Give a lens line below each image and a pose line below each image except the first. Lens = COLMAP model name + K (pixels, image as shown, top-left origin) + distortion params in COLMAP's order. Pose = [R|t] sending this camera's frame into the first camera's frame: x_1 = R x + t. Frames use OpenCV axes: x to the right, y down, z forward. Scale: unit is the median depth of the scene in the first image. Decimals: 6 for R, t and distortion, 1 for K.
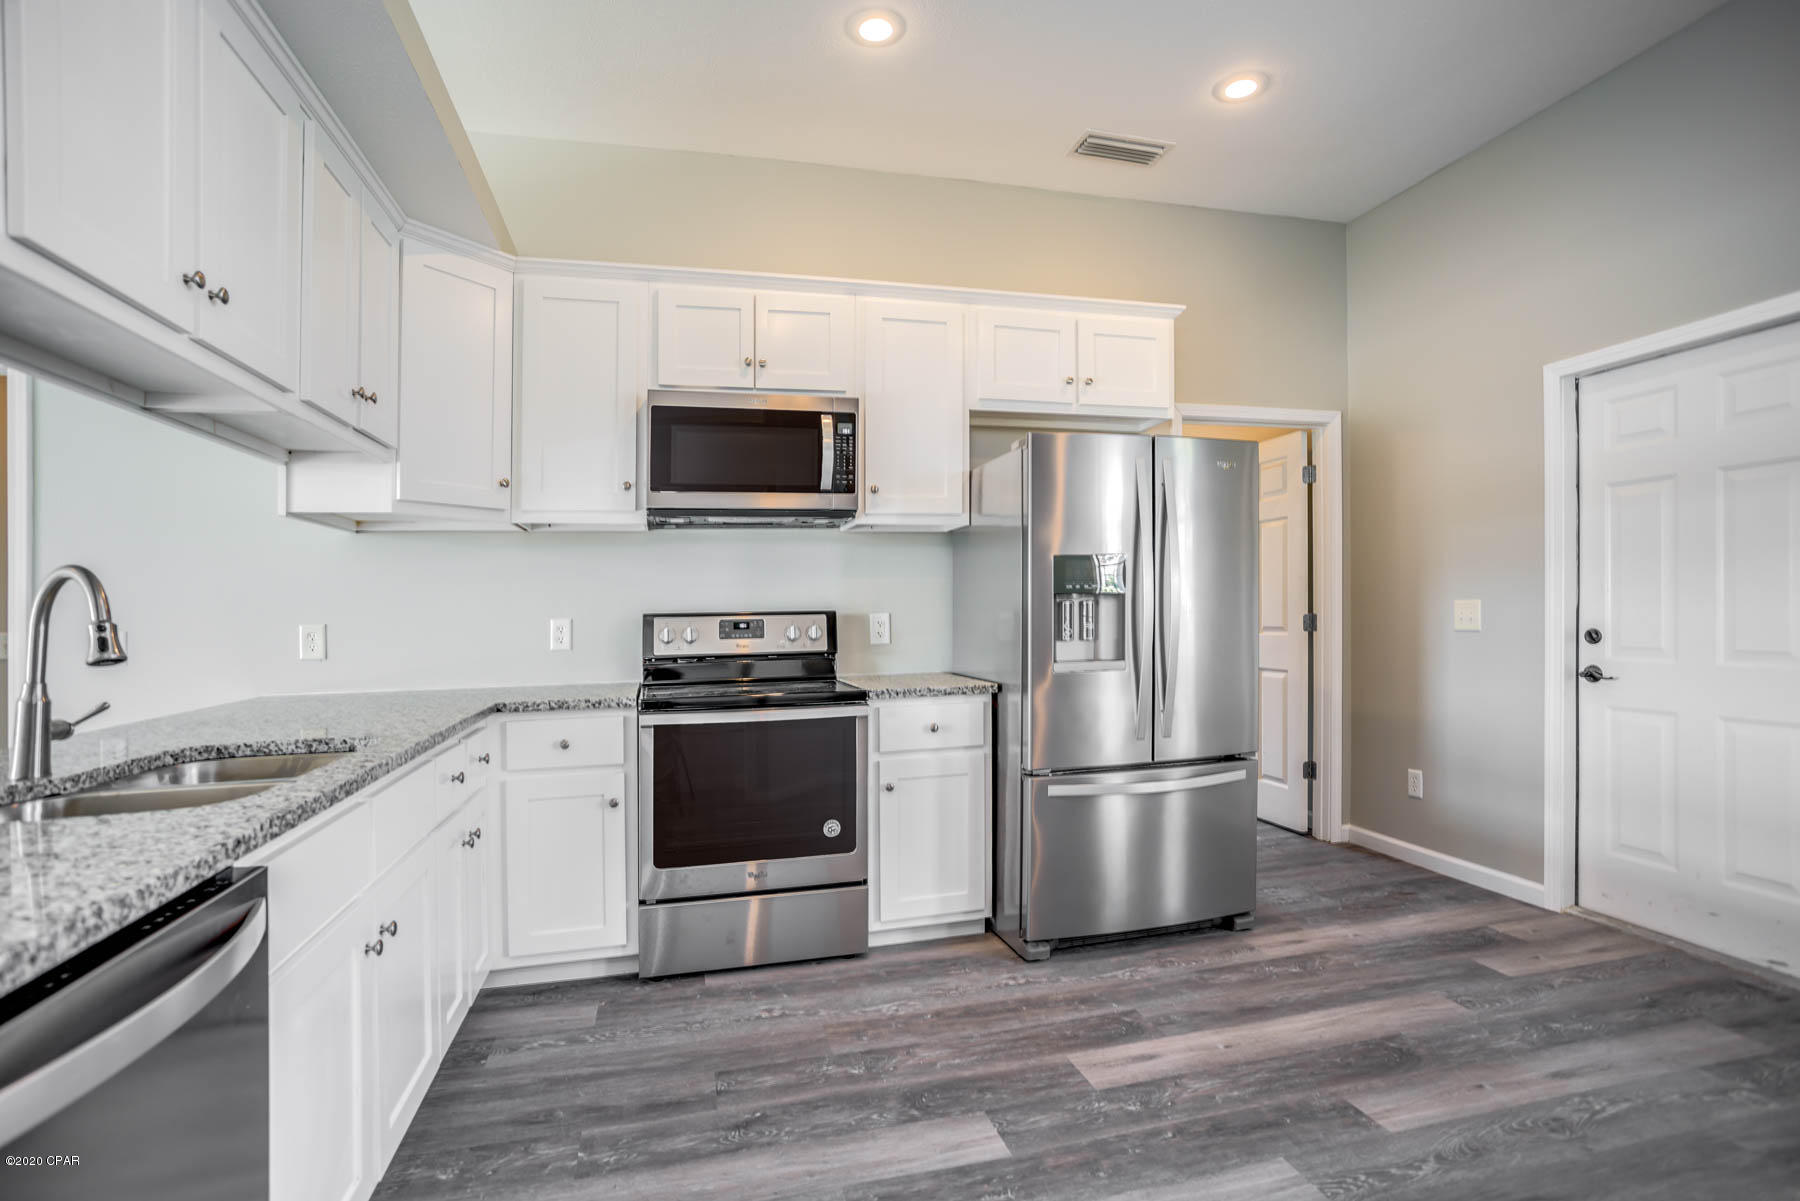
lens RADIAL K [[869.3, 0, 899.8], [0, 869.3, 610.5], [0, 0, 1]] dist [-0.037341, 0.007314]
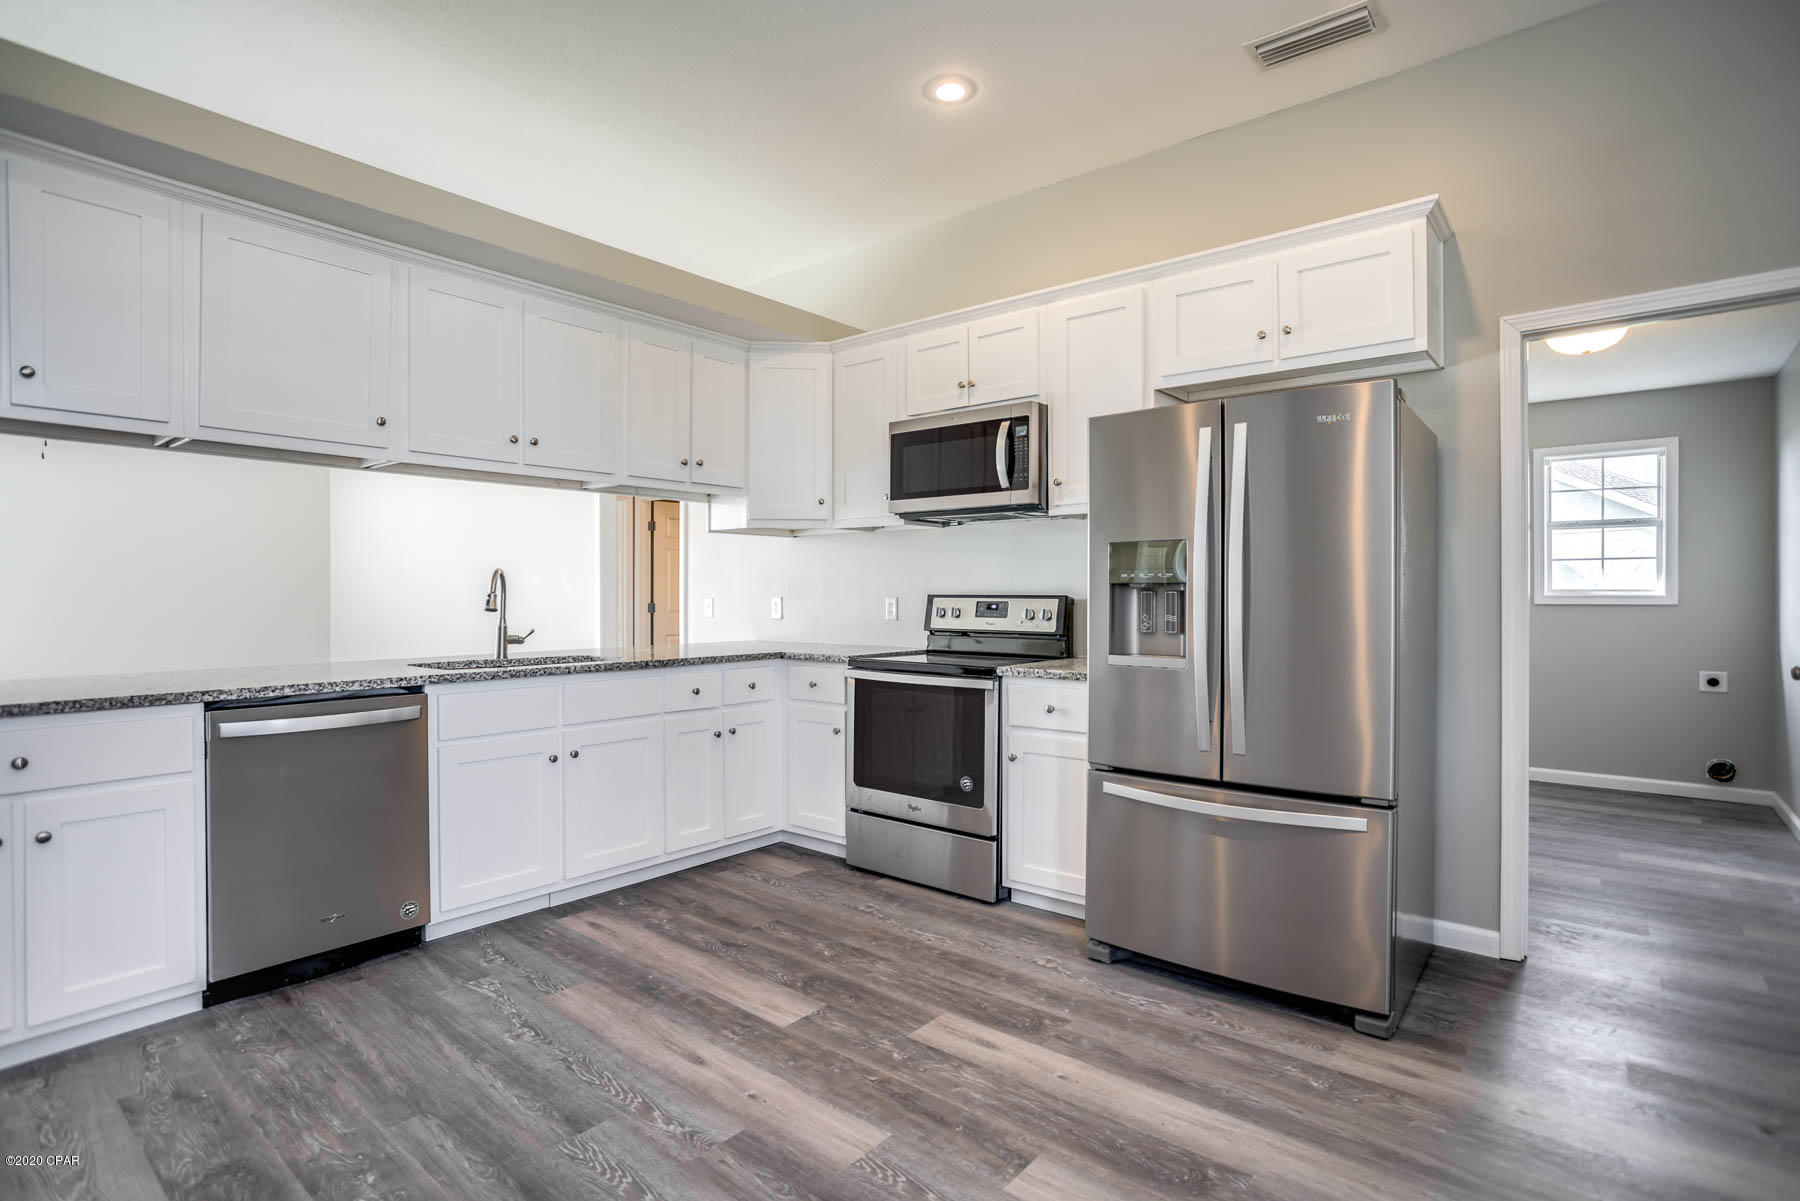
lens RADIAL K [[869.3, 0, 894.6], [0, 869.3, 586.6], [0, 0, 1]] dist [-0.037341, 0.007314]
pose [[0.591007, 0.014524, -0.806536, 0.853325], [-0.014919, 0.999864, 0.007073, -0.019183], [0.806528, 0.007852, 0.591143, 0.256246]]
